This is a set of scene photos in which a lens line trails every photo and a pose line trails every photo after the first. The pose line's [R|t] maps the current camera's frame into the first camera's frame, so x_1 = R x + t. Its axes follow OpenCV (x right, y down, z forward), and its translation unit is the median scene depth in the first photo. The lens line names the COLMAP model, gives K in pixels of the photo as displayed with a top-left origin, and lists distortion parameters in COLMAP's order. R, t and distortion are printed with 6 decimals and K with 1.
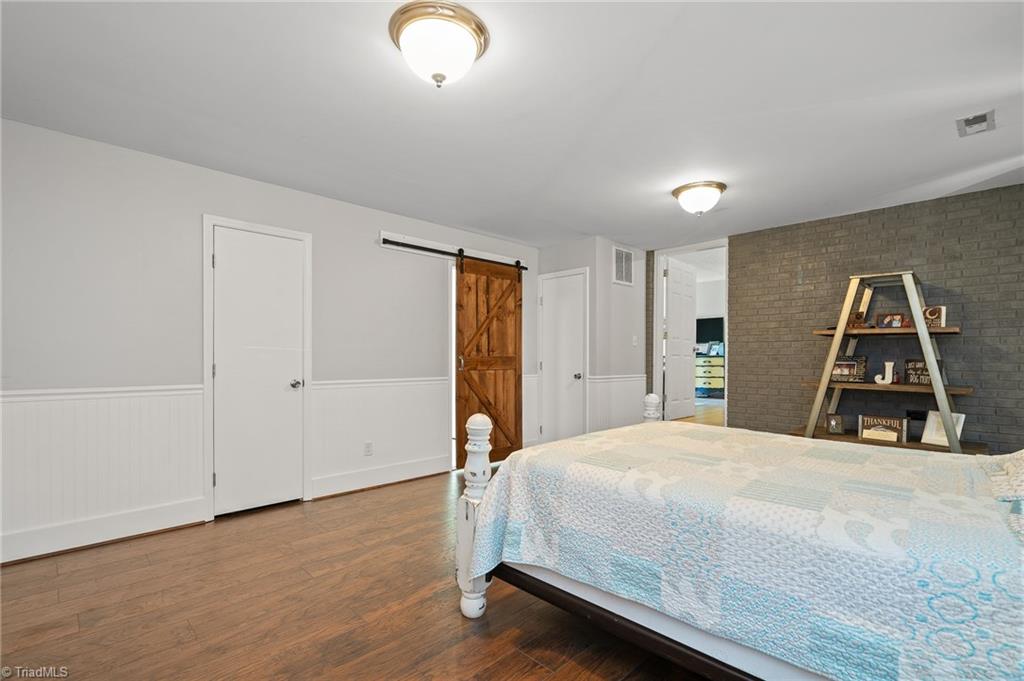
lens RADIAL K [[476.1, 0, 515.5], [0, 476.1, 355.9], [0, 0, 1]] dist [-0.000843, -0.000278]
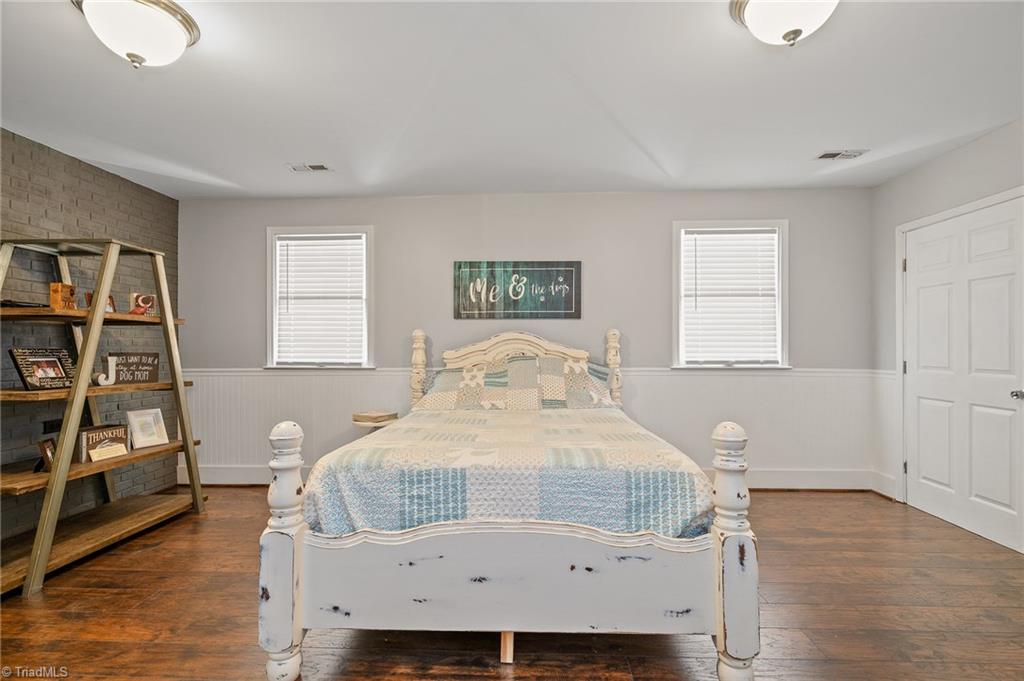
lens RADIAL K [[476.1, 0, 515.5], [0, 476.1, 355.9], [0, 0, 1]] dist [-0.000843, -0.000278]
pose [[-0.679610, -0.012566, 0.733466, -0.243603], [0.000737, 0.999841, 0.017813, -0.001860], [-0.733573, 0.012647, -0.679493, 1.037856]]
